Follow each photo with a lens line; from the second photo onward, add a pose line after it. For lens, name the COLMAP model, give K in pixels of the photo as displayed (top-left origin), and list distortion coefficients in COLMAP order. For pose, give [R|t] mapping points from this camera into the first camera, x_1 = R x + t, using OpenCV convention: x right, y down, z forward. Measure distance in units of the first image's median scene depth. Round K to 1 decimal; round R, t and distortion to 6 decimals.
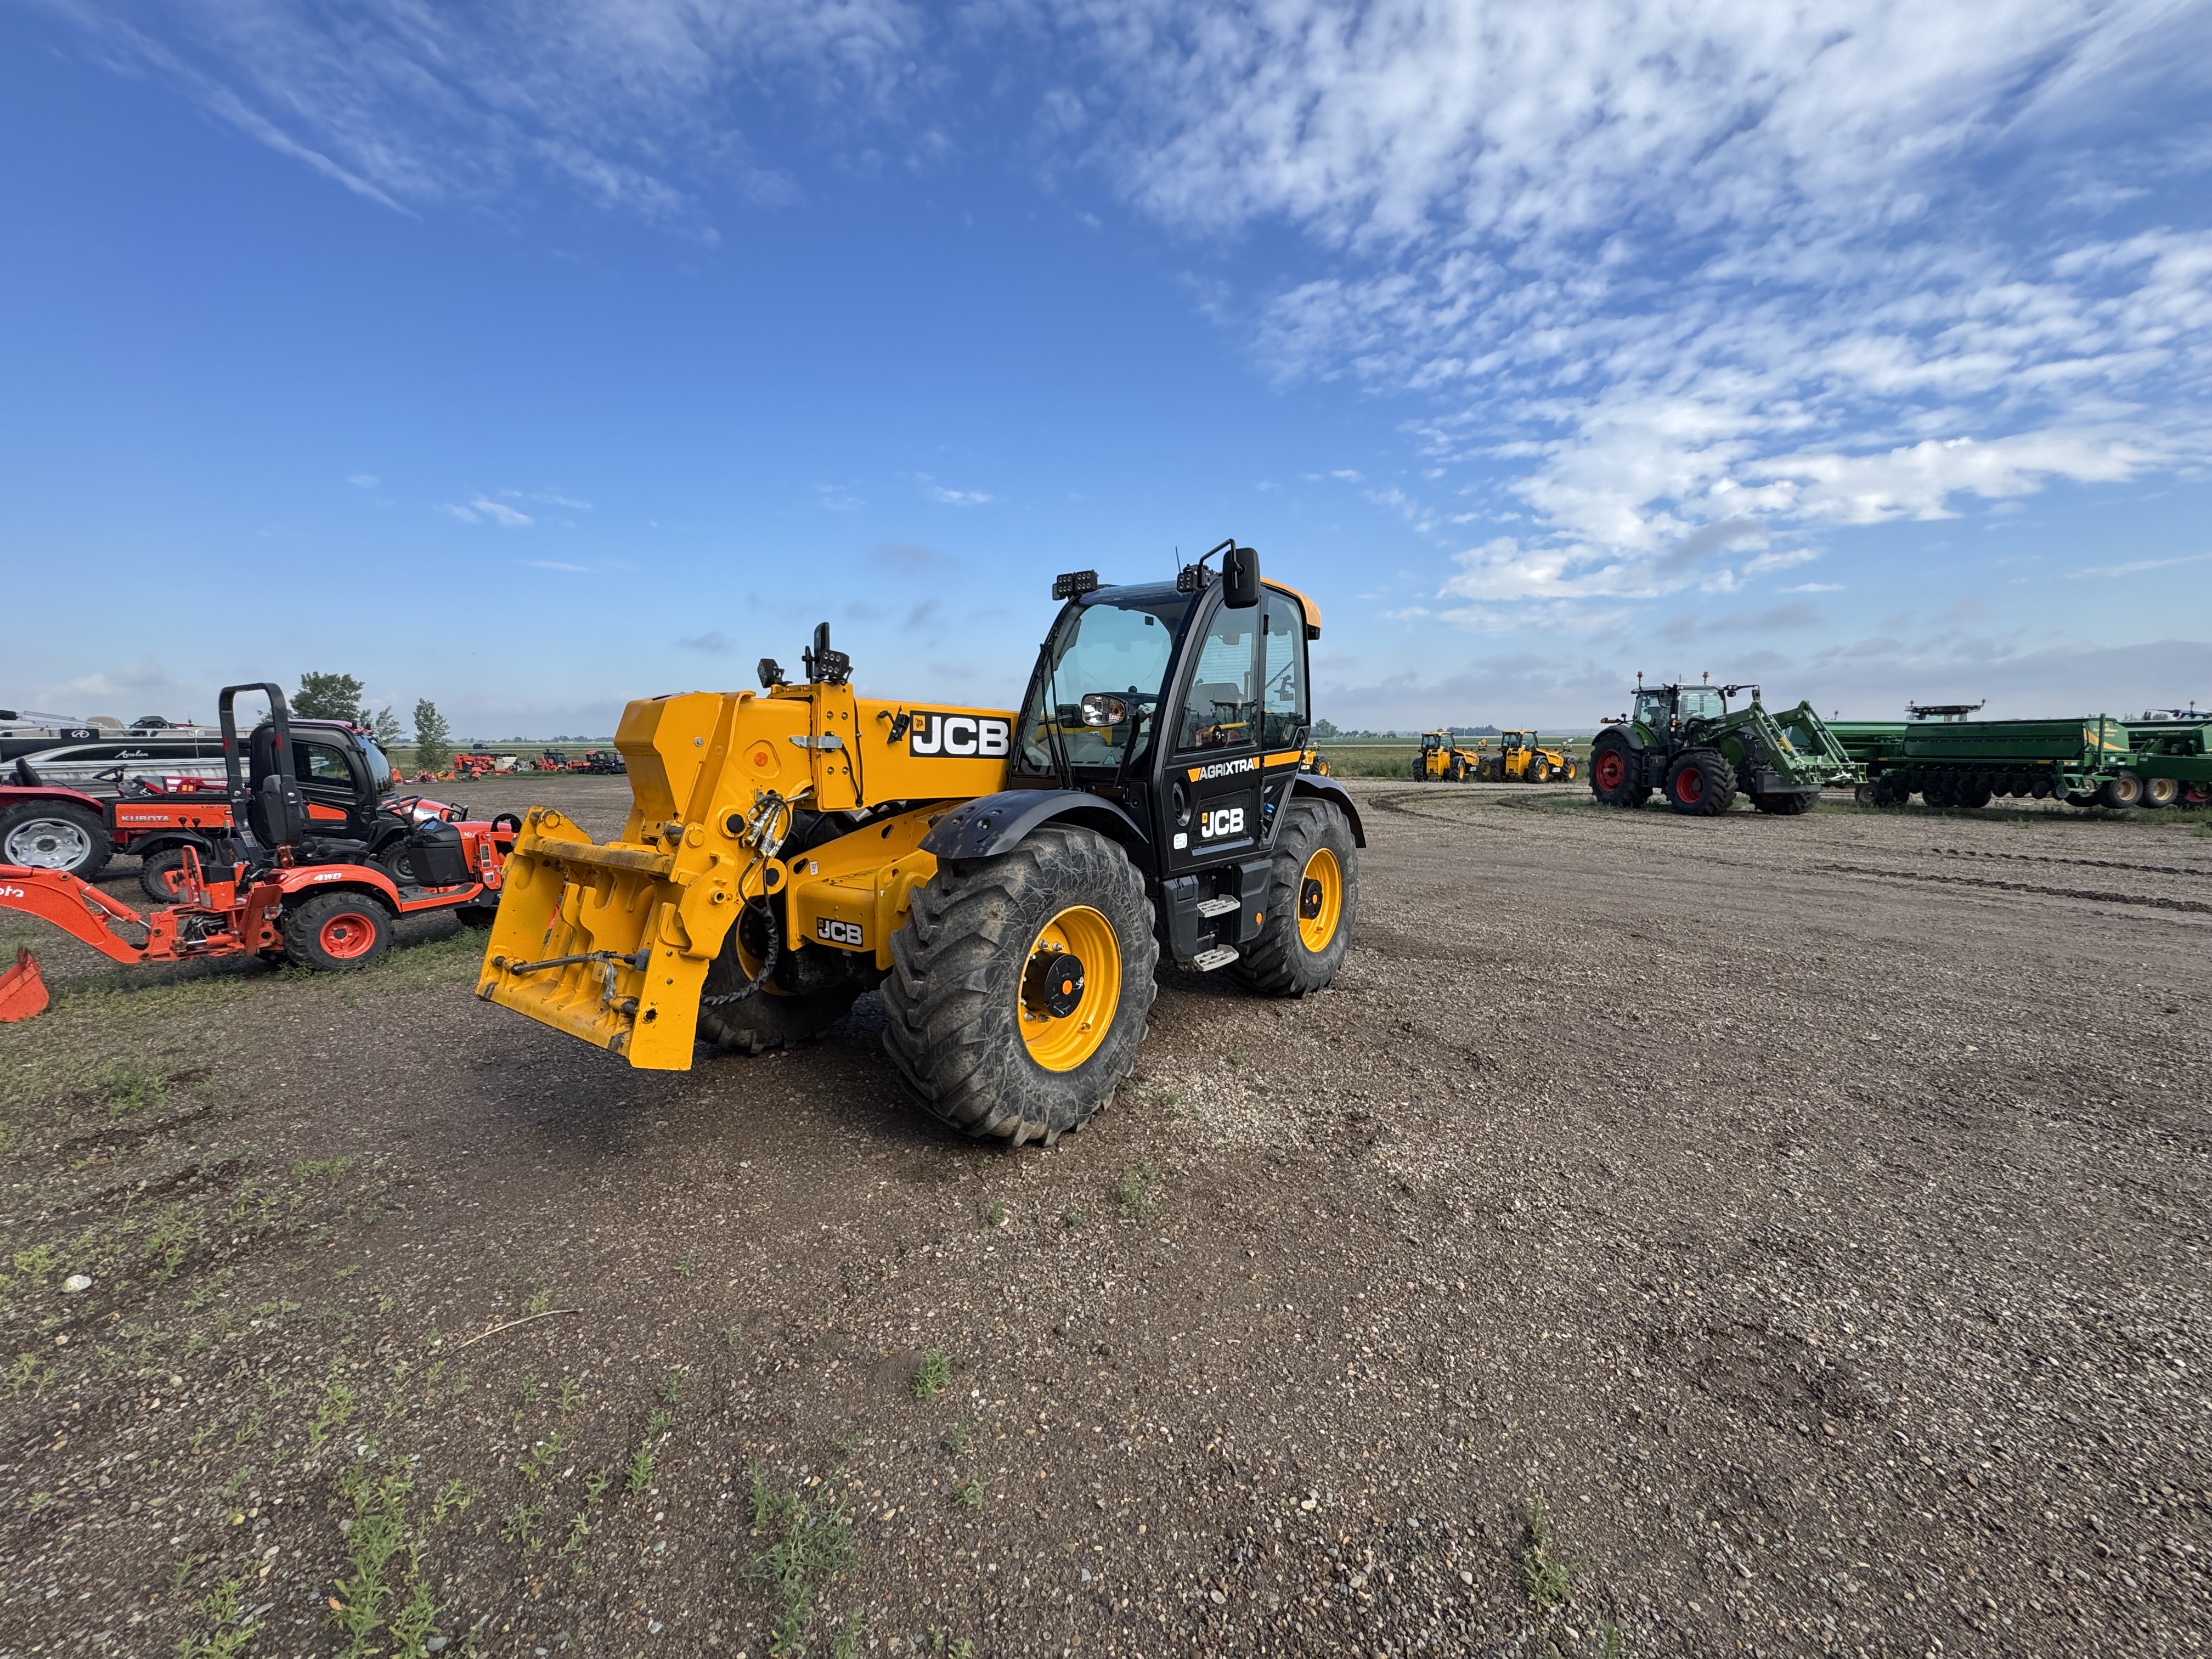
lens RADIAL K [[877.8, 0, 1104.2], [0, 877.8, 850.1], [0, 0, 1]] dist [-0.000660, 0.000276]
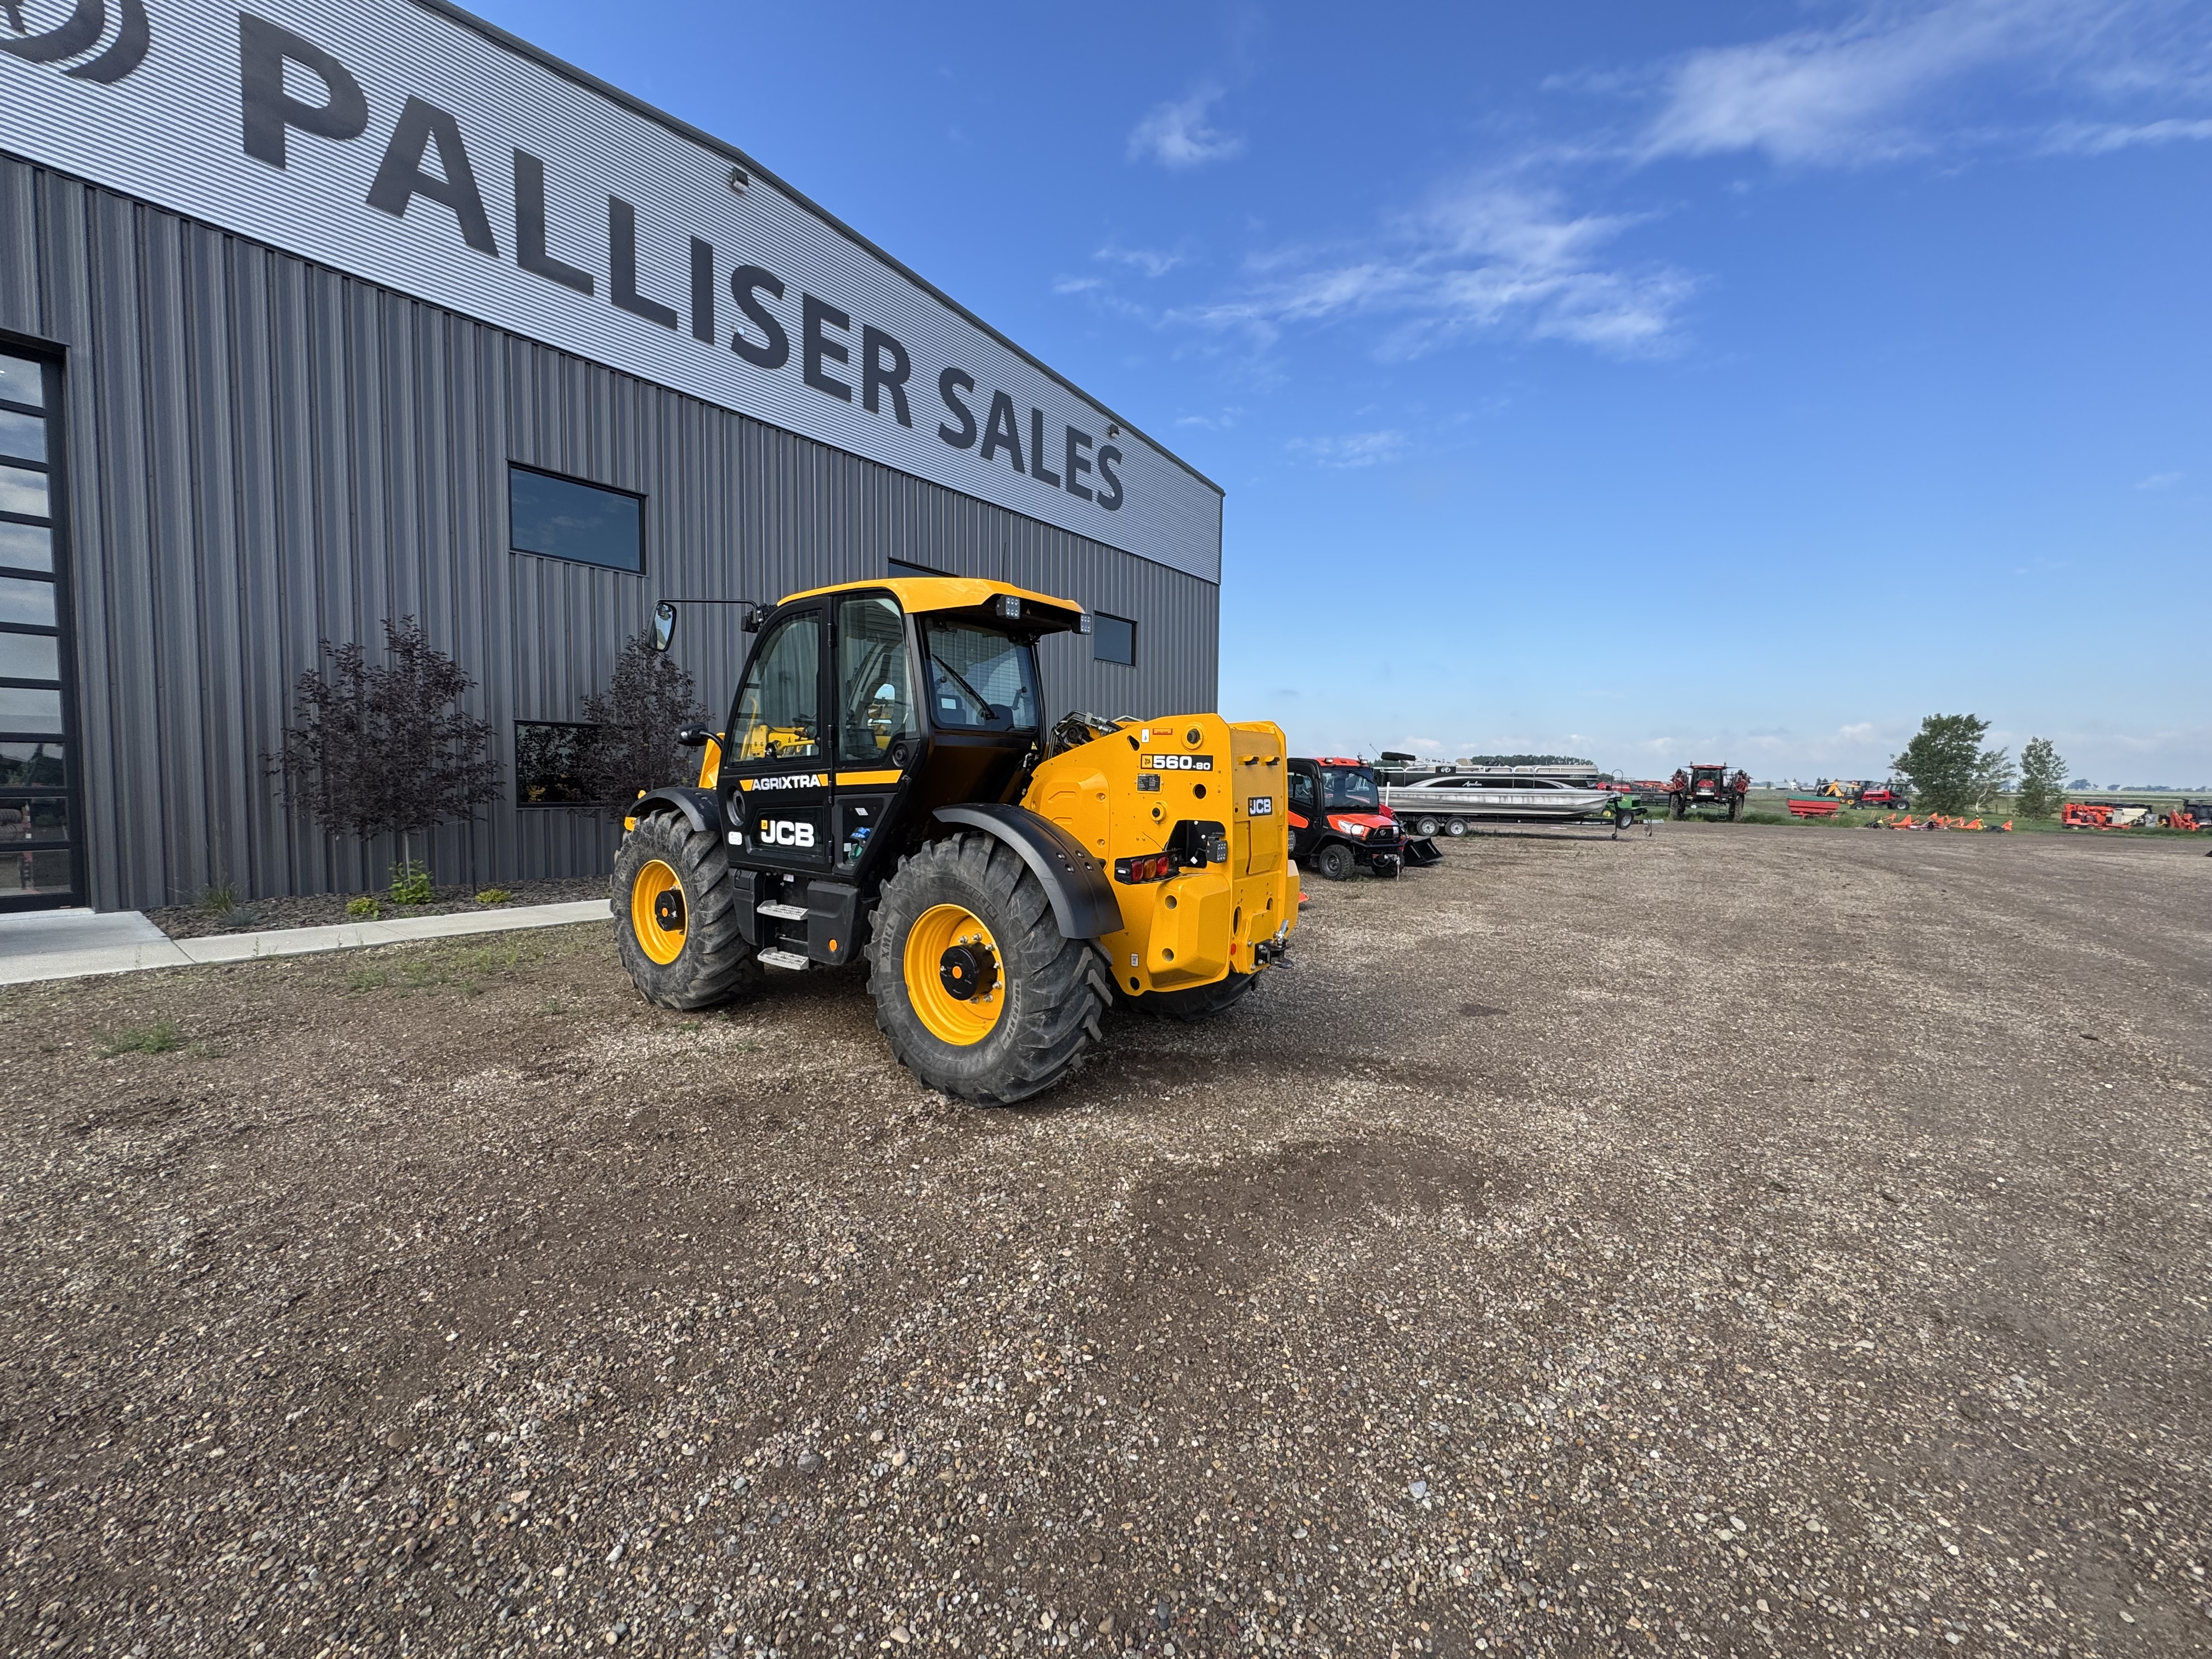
lens RADIAL K [[881.6, 0, 1106.0], [0, 881.6, 829.5], [0, 0, 1]] dist [-0.009405, -0.000011]
pose [[-0.004049, 0.066831, -0.997756, 1.139414], [-0.140163, 0.987877, 0.066738, -0.153497], [0.990120, 0.140118, 0.005368, 1.308305]]
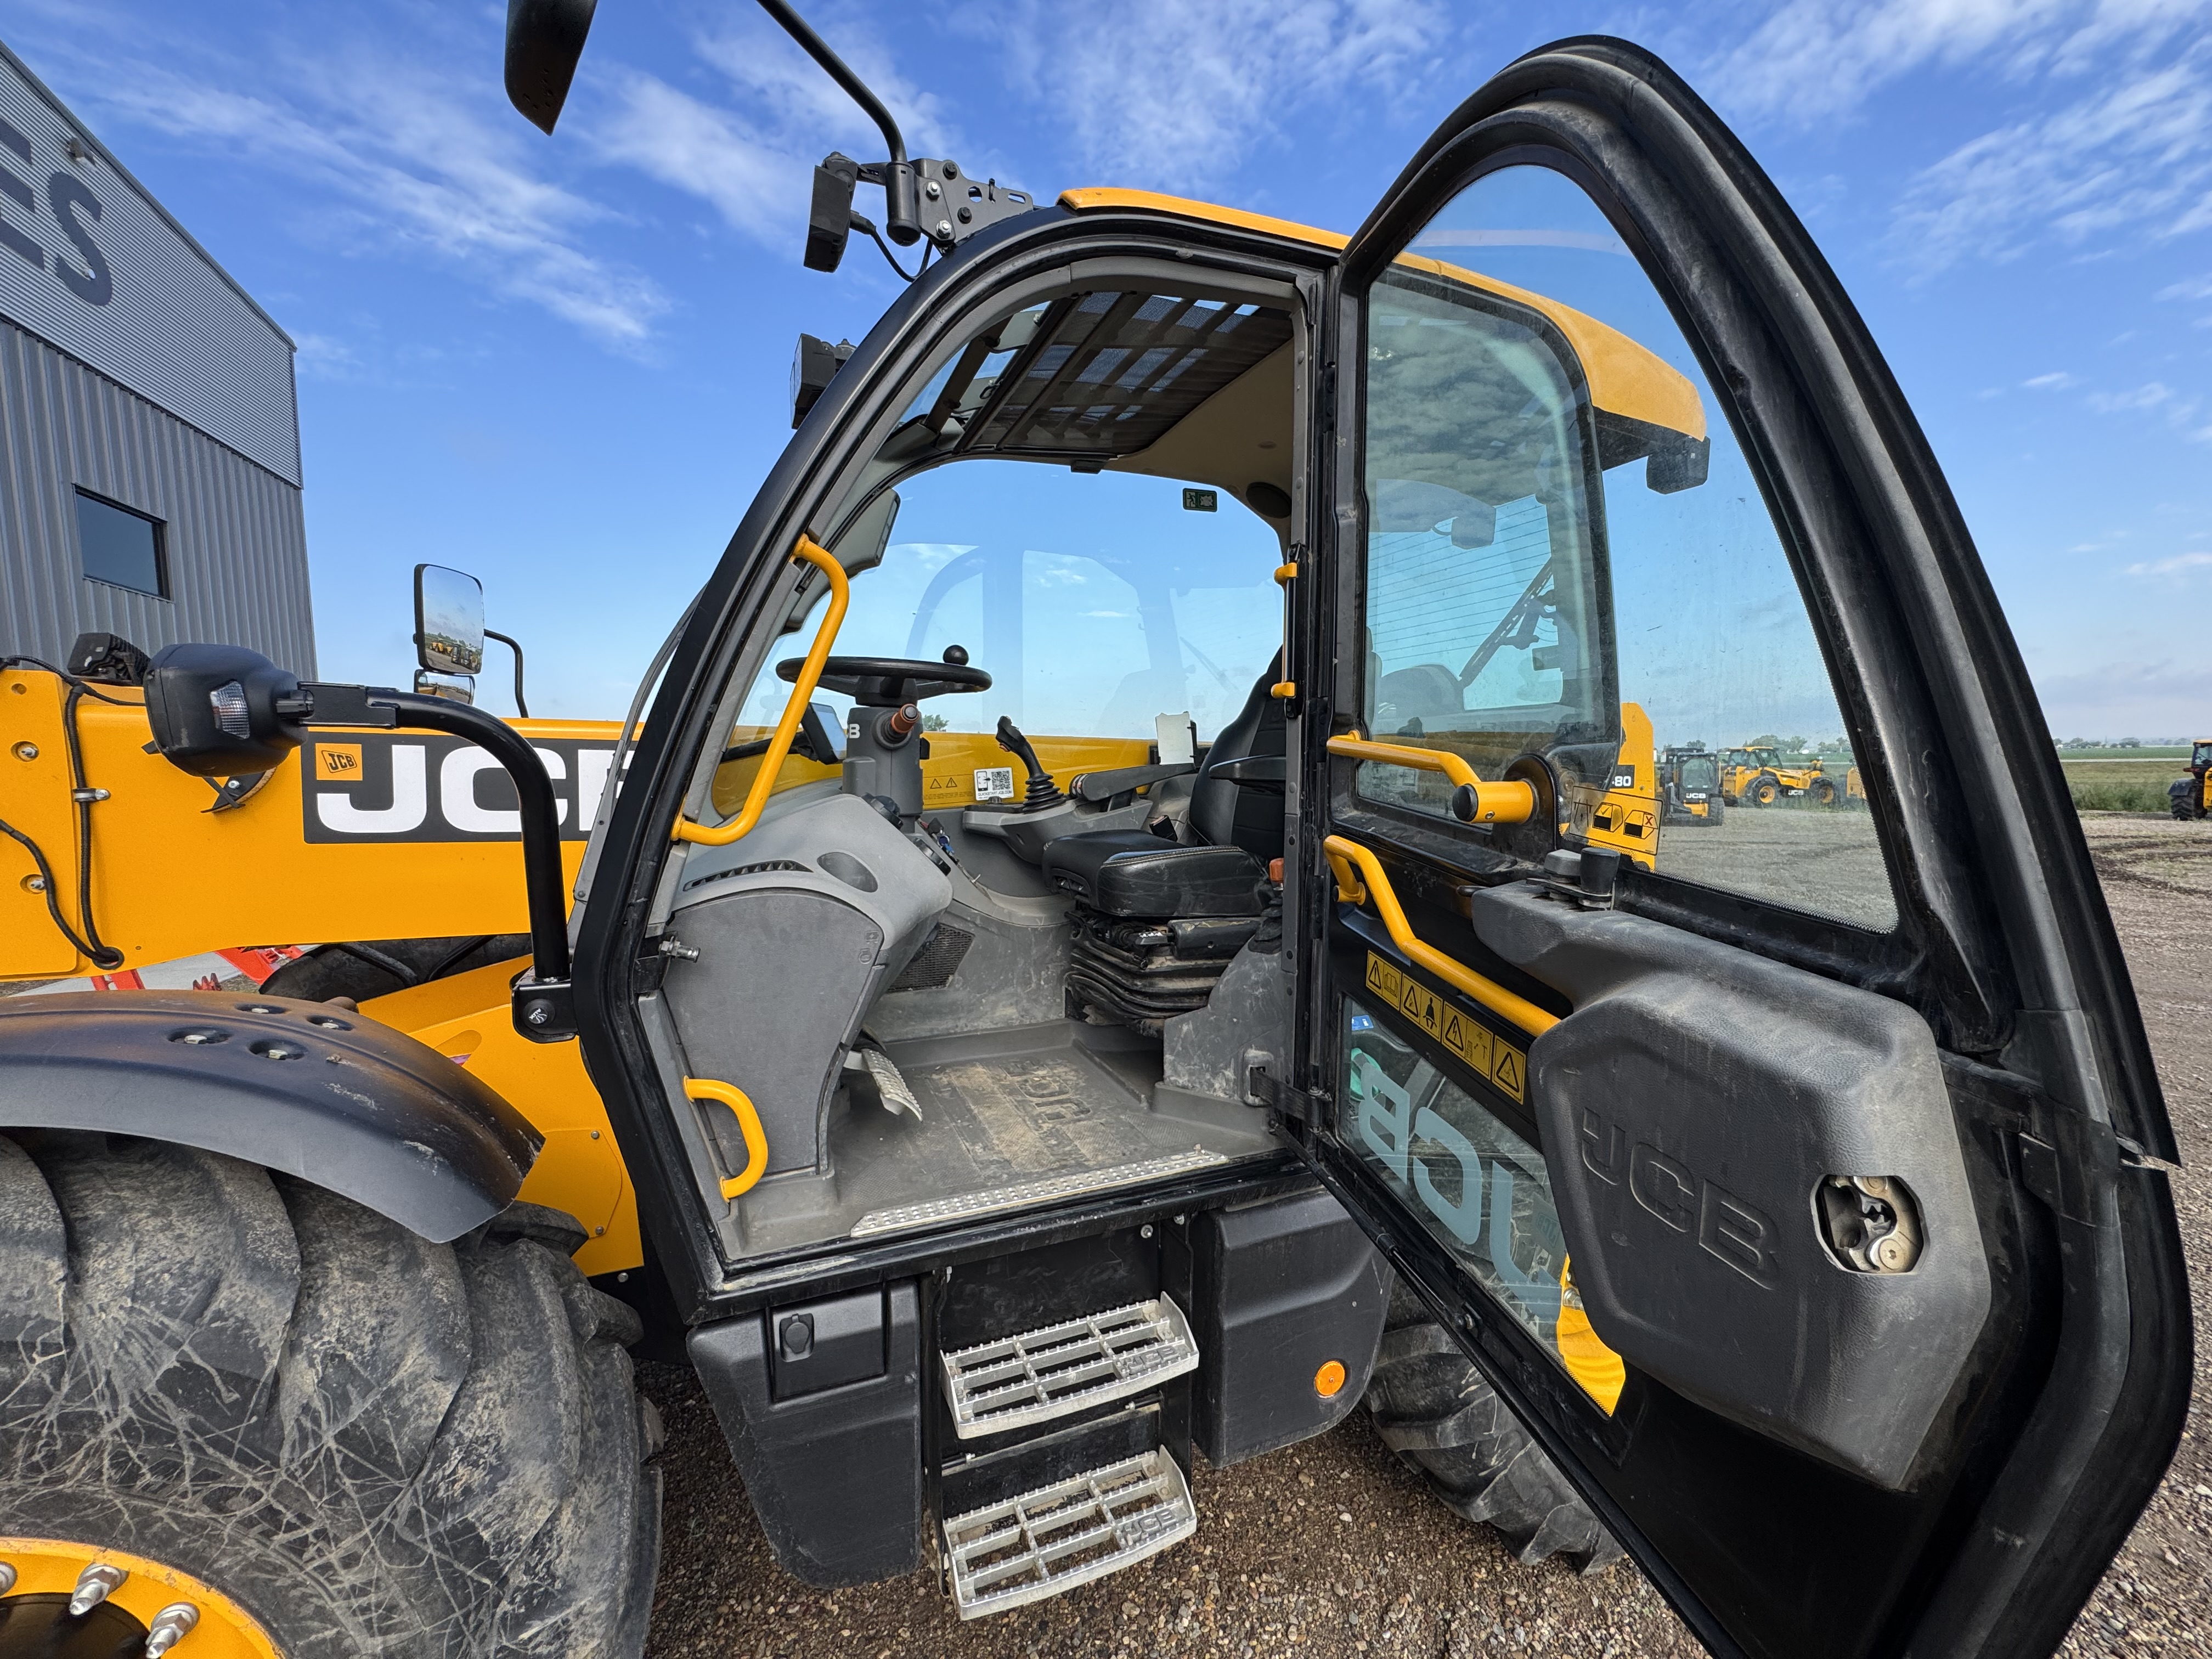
lens RADIAL K [[881.6, 0, 1106.0], [0, 881.6, 829.5], [0, 0, 1]] dist [-0.009405, -0.000011]
pose [[0.851374, 0.026395, -0.523894, 0.262469], [-0.050796, 0.998188, -0.032256, -0.097074], [0.522094, 0.054074, 0.851172, 0.690552]]
